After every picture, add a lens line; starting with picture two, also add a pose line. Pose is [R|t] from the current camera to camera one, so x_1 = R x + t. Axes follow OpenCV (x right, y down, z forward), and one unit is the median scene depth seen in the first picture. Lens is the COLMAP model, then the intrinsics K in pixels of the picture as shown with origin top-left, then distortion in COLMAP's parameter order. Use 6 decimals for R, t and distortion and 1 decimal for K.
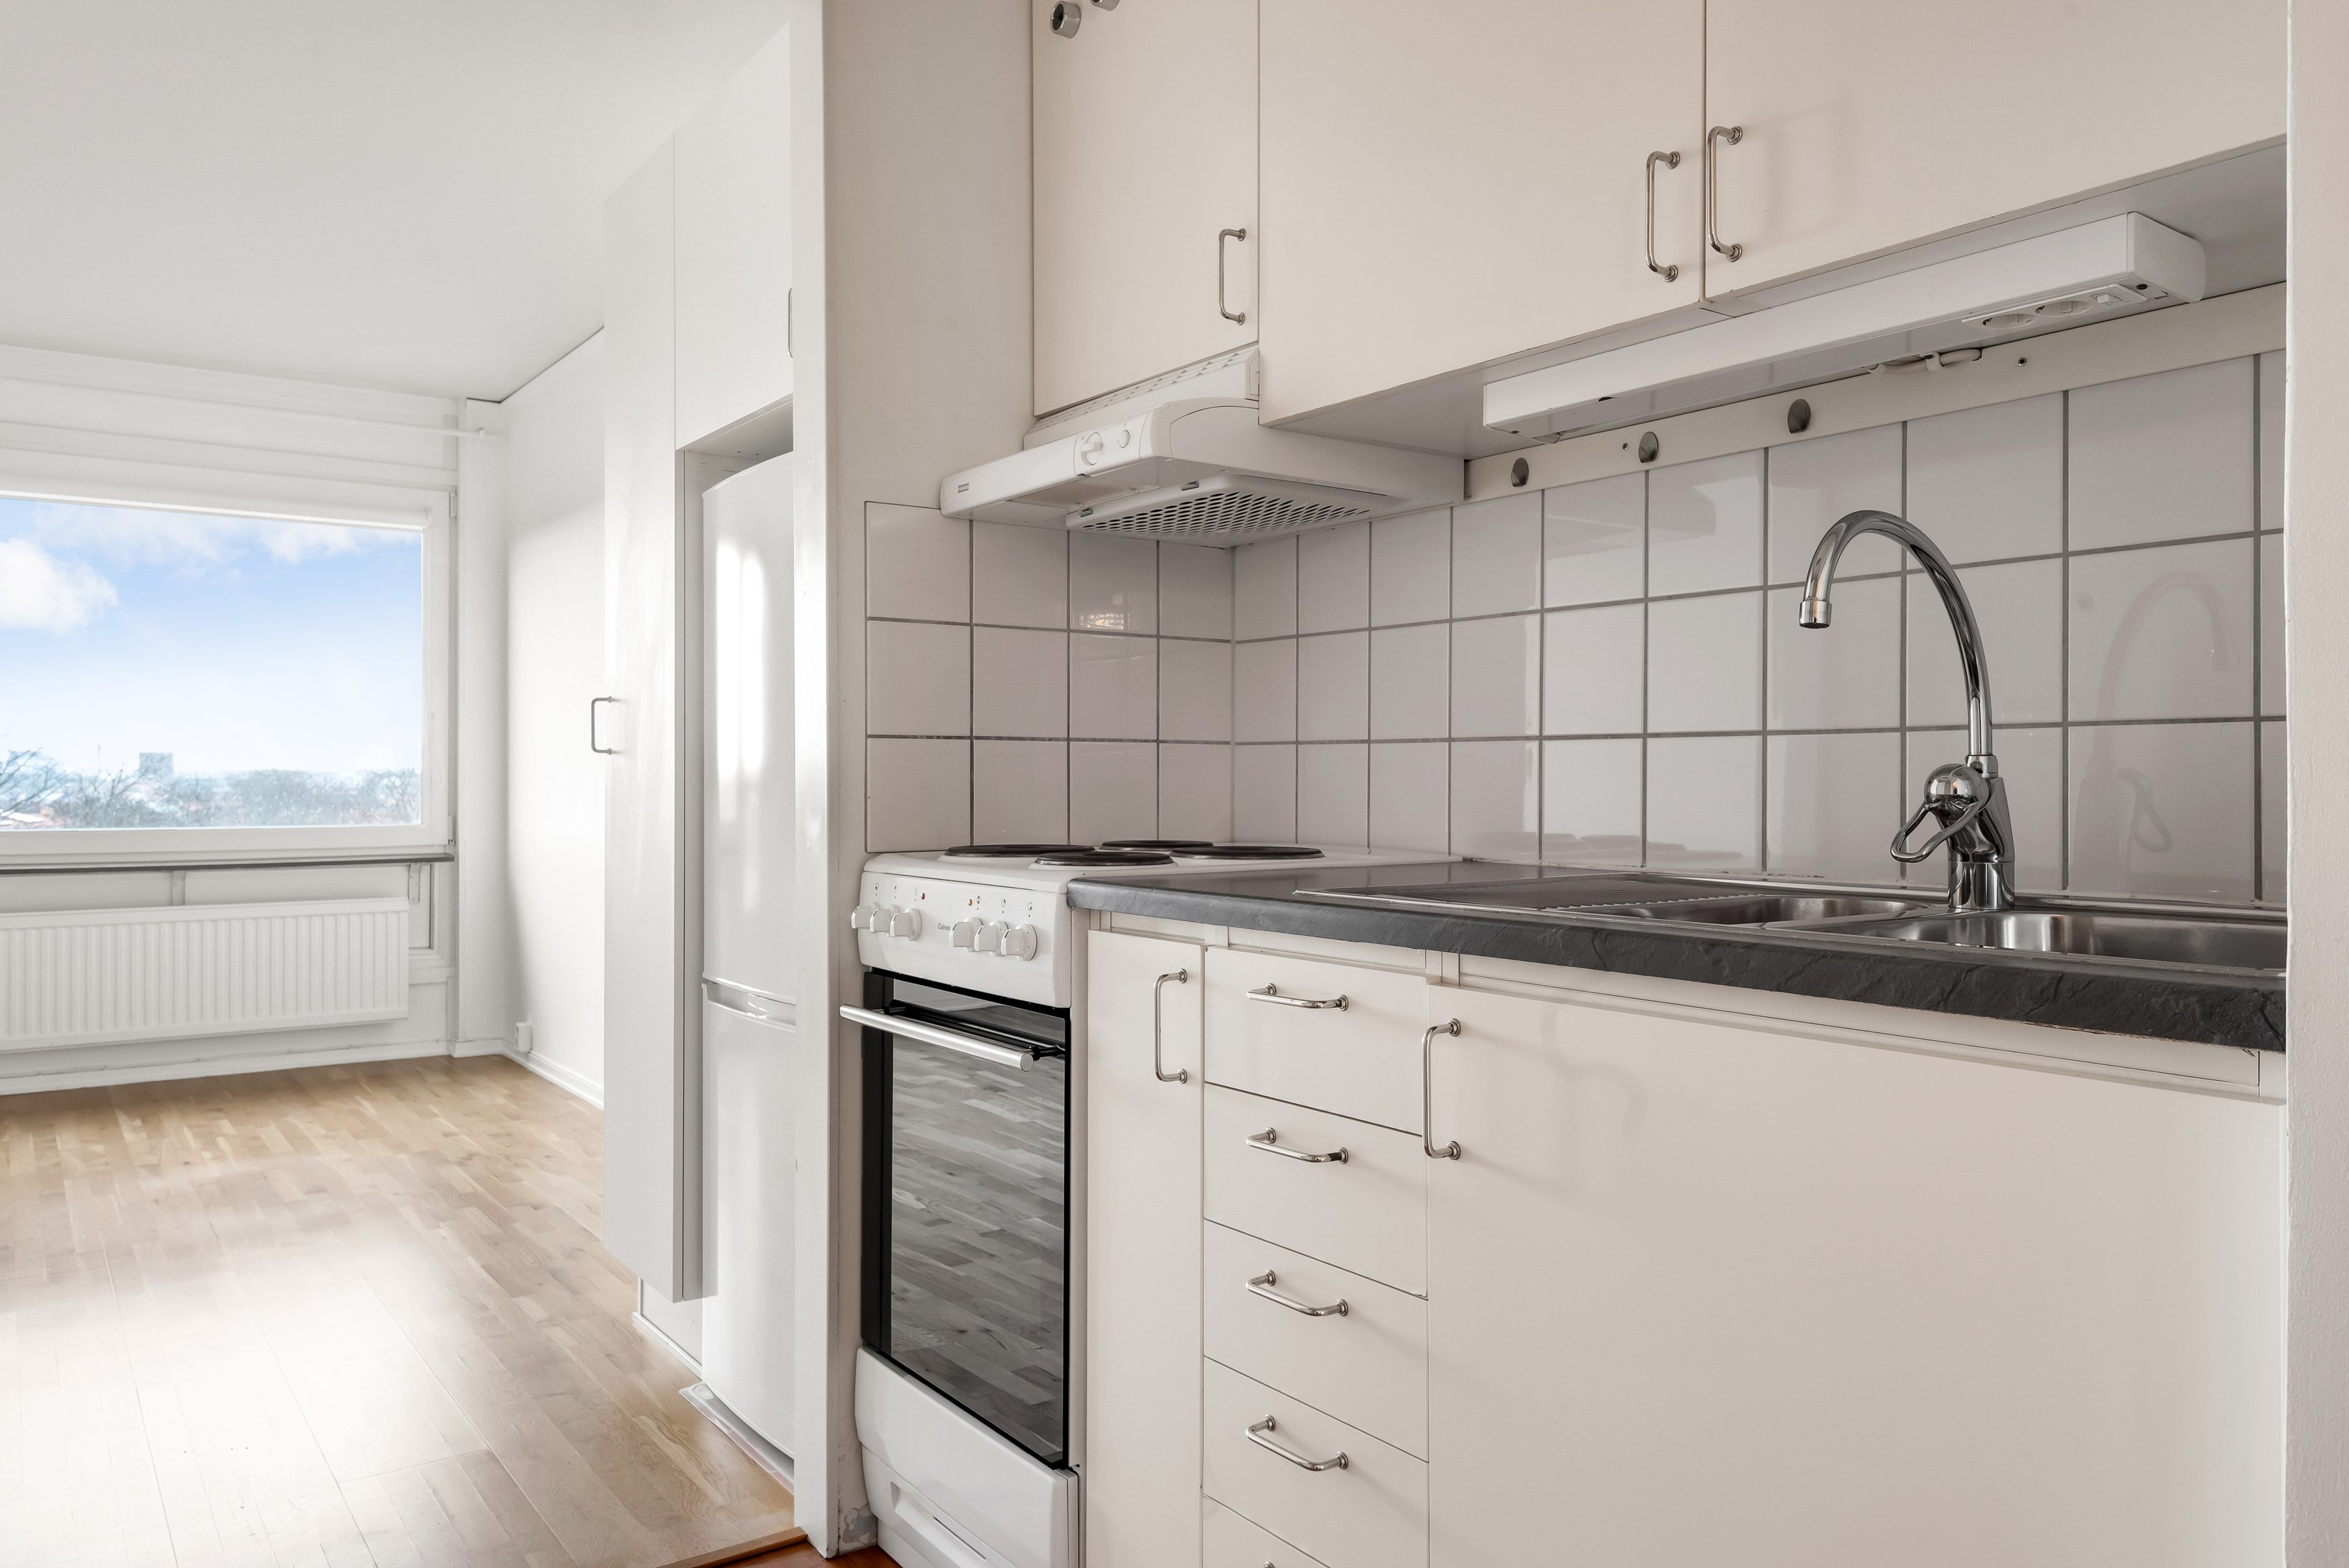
lens RADIAL K [[1627.8, 0, 1185.3], [0, 1627.8, 771.0], [0, 0, 1]] dist [0.038895, -0.031062]
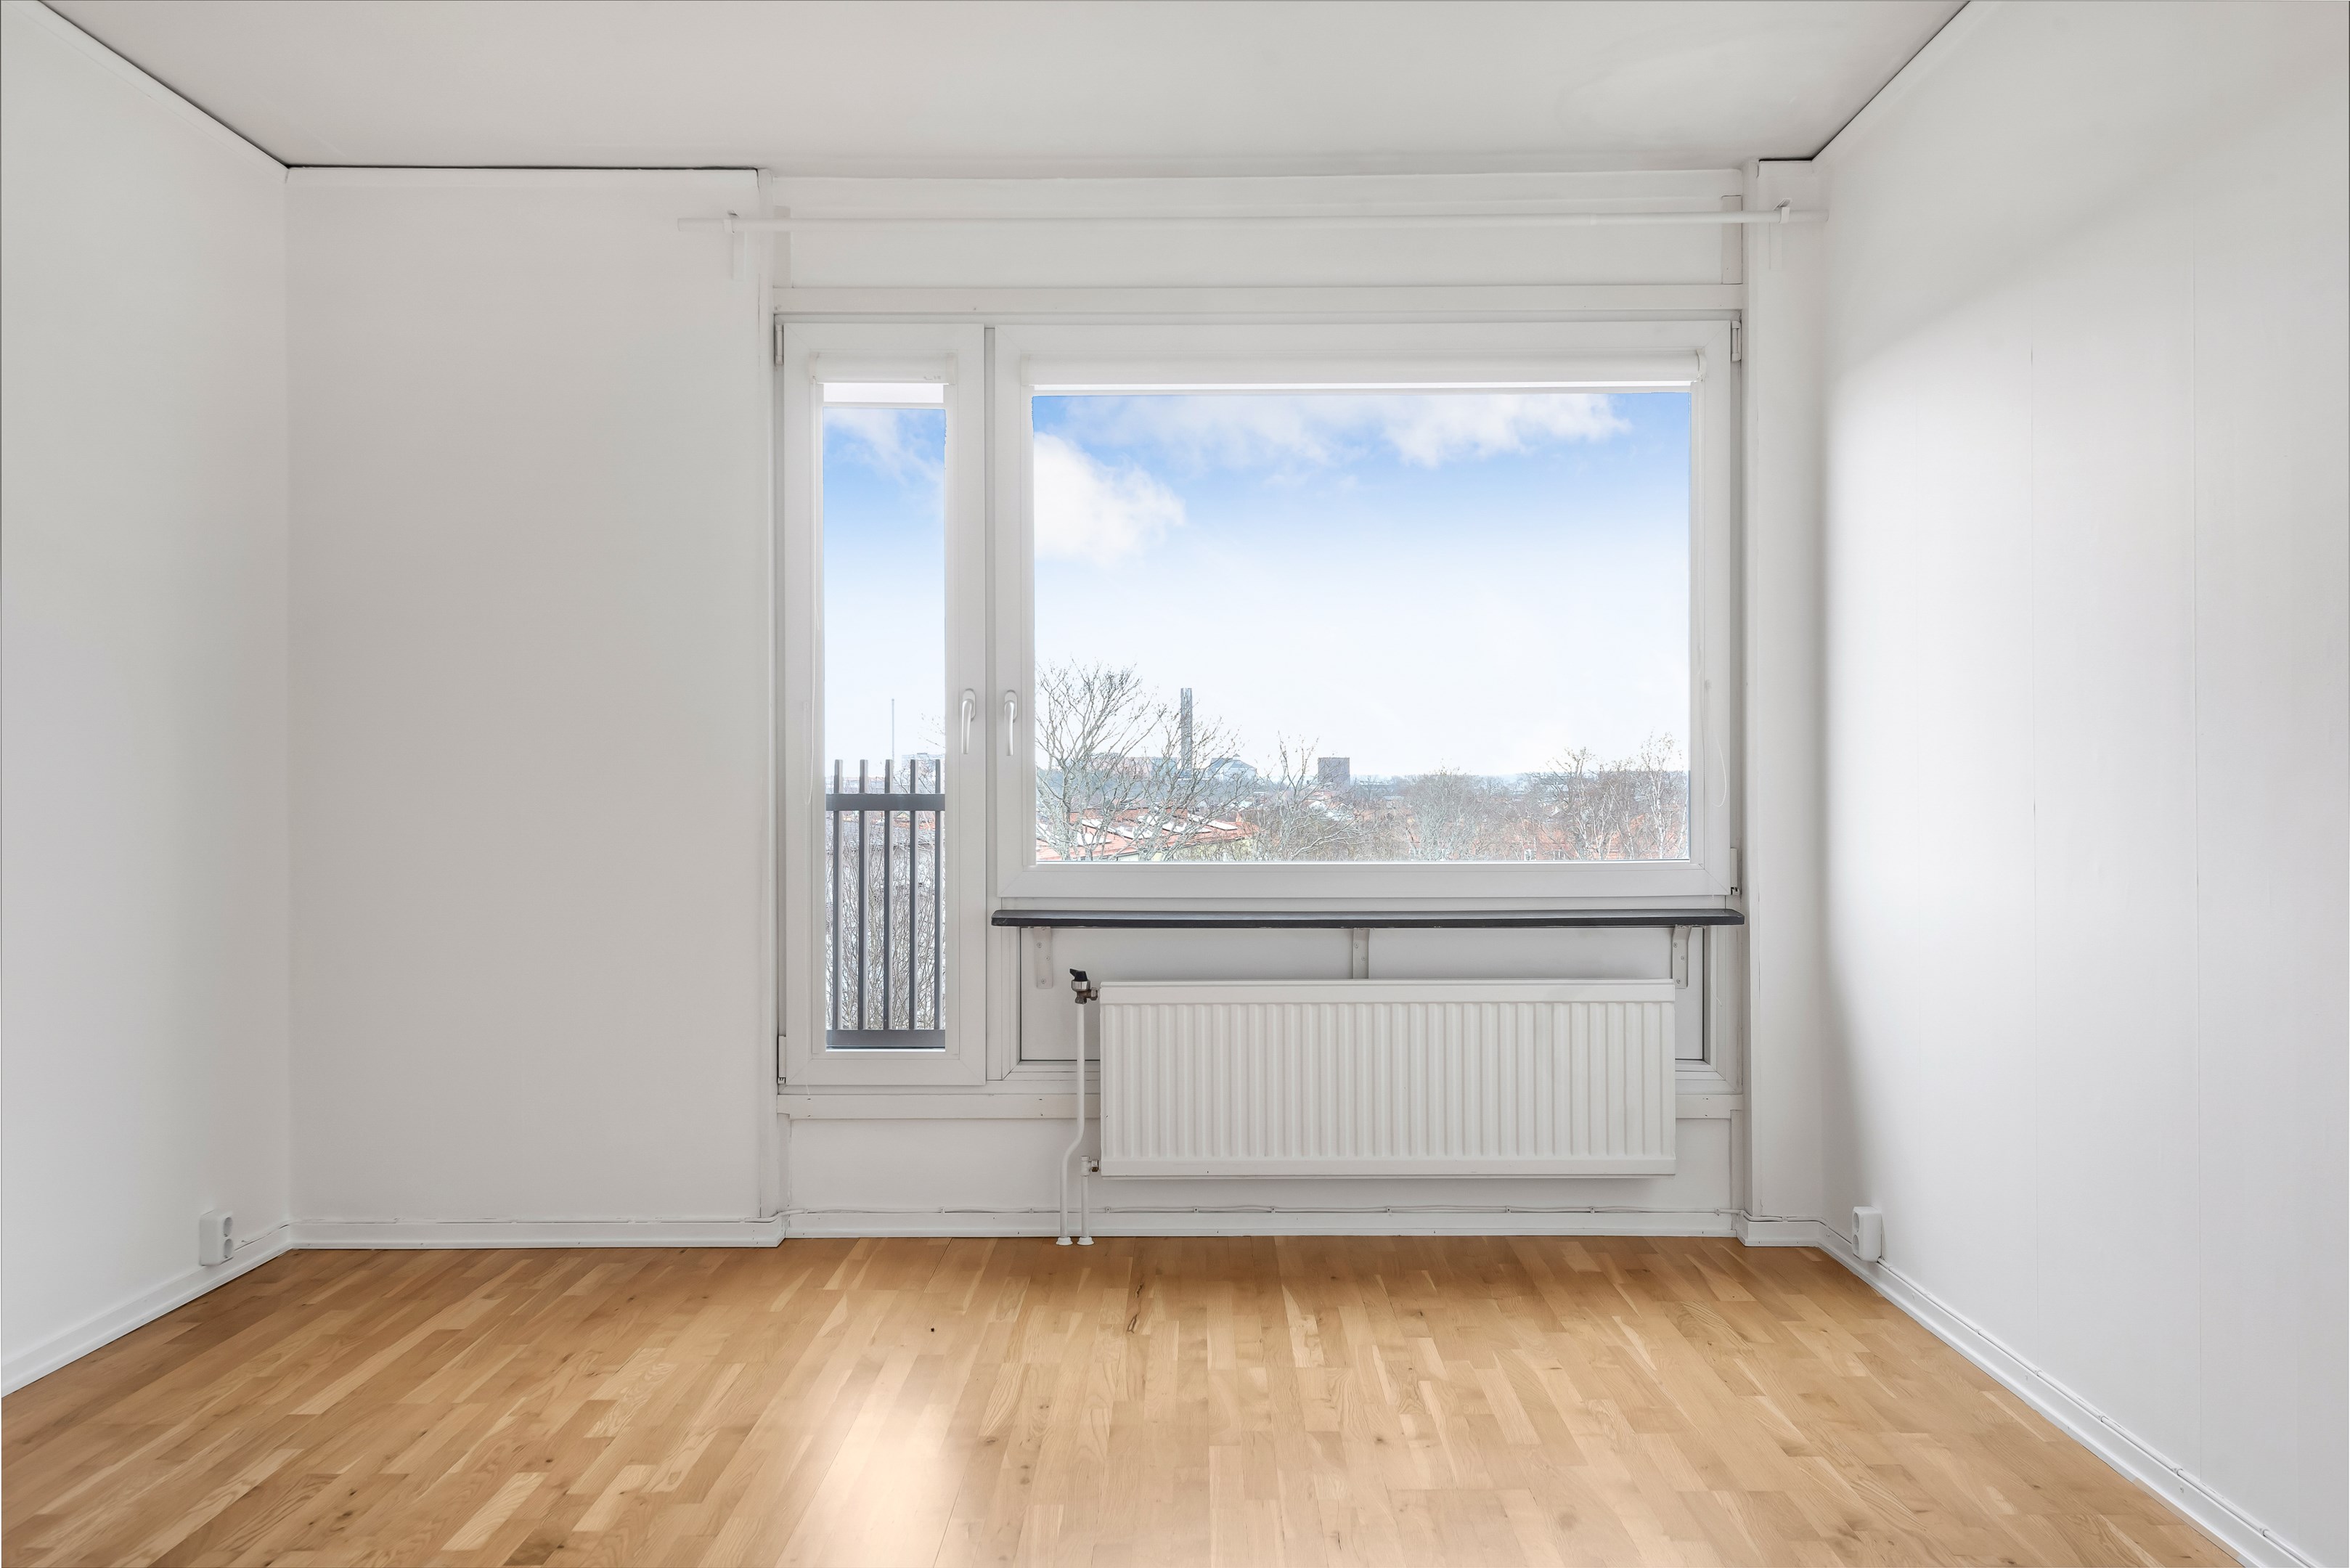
lens RADIAL K [[1997.8, 0, 1172.1], [0, 1997.8, 785.2], [0, 0, 1]] dist [0.013061, 0.007747]
pose [[0.802057, -0.004232, -0.597233, -0.452553], [0.007596, 0.999966, 0.003115, -0.000850], [0.597200, -0.007035, 0.802062, 0.729276]]
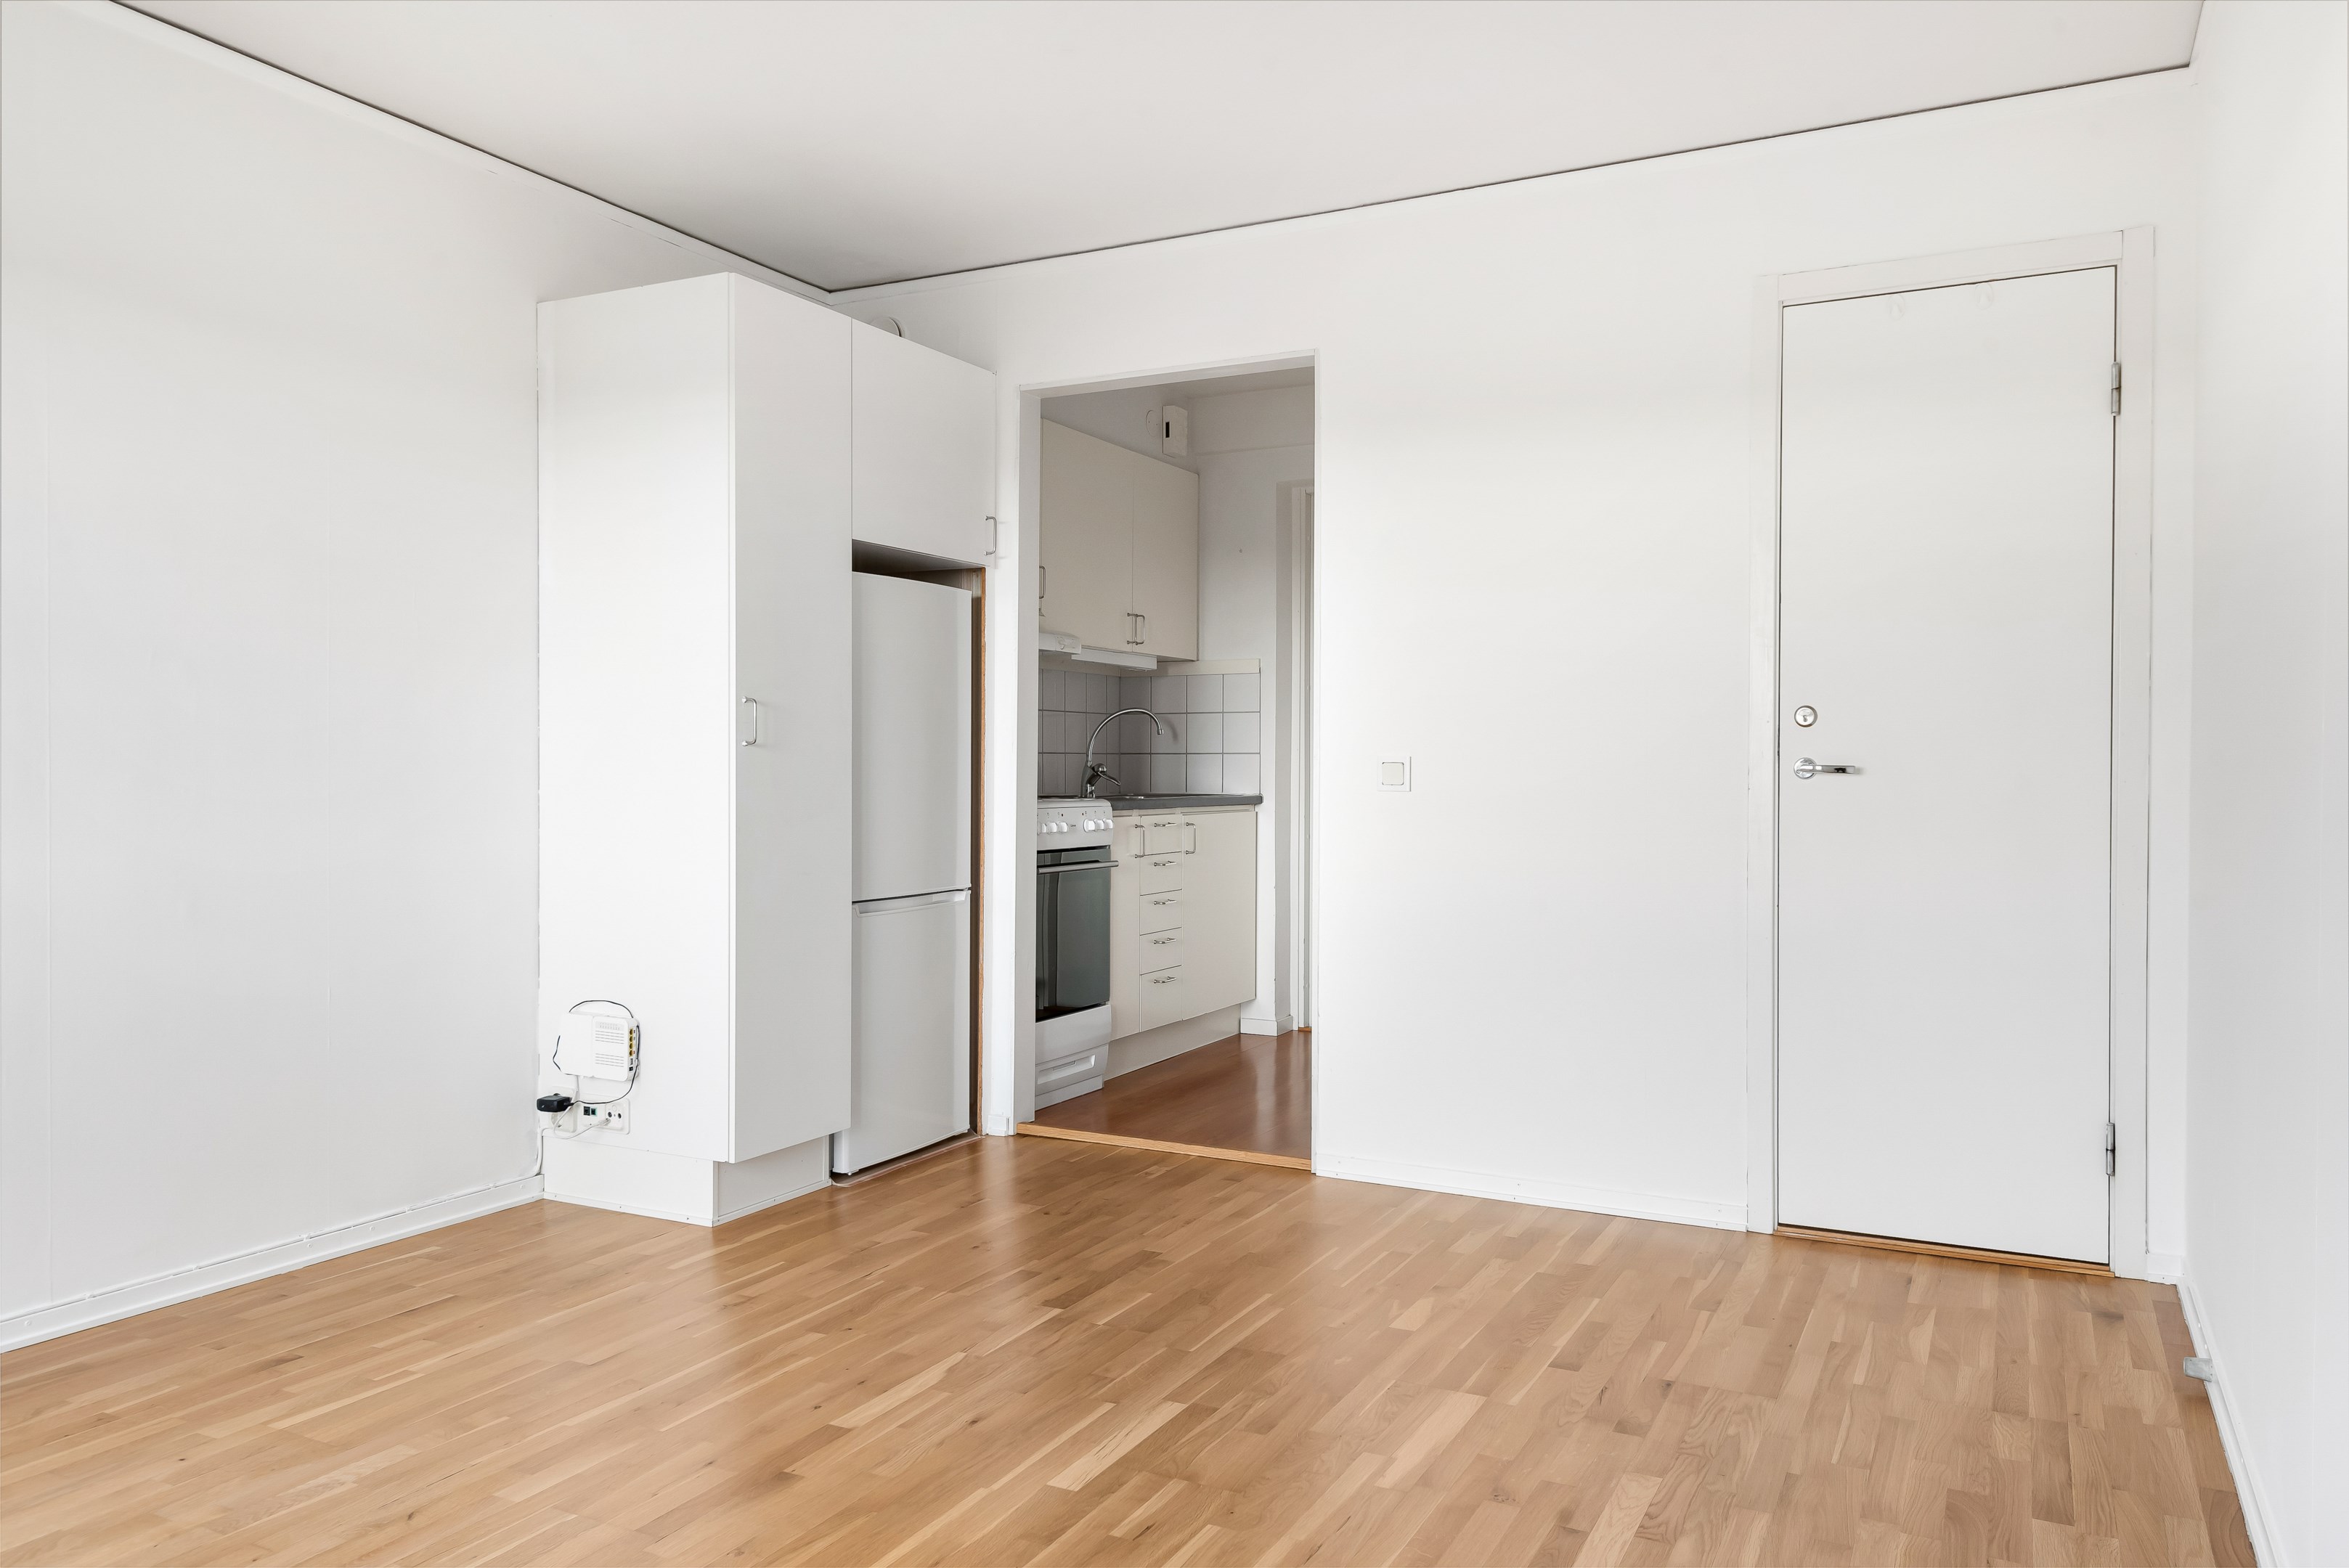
lens RADIAL K [[1638.1, 0, 1173.6], [0, 1638.1, 781.7], [0, 0, 1]] dist [0.024060, -0.003383]
pose [[-0.447268, -0.011048, 0.894332, -2.109959], [-0.007478, 0.999935, 0.008612, 0.003715], [-0.894369, -0.002836, -0.447321, 1.693836]]
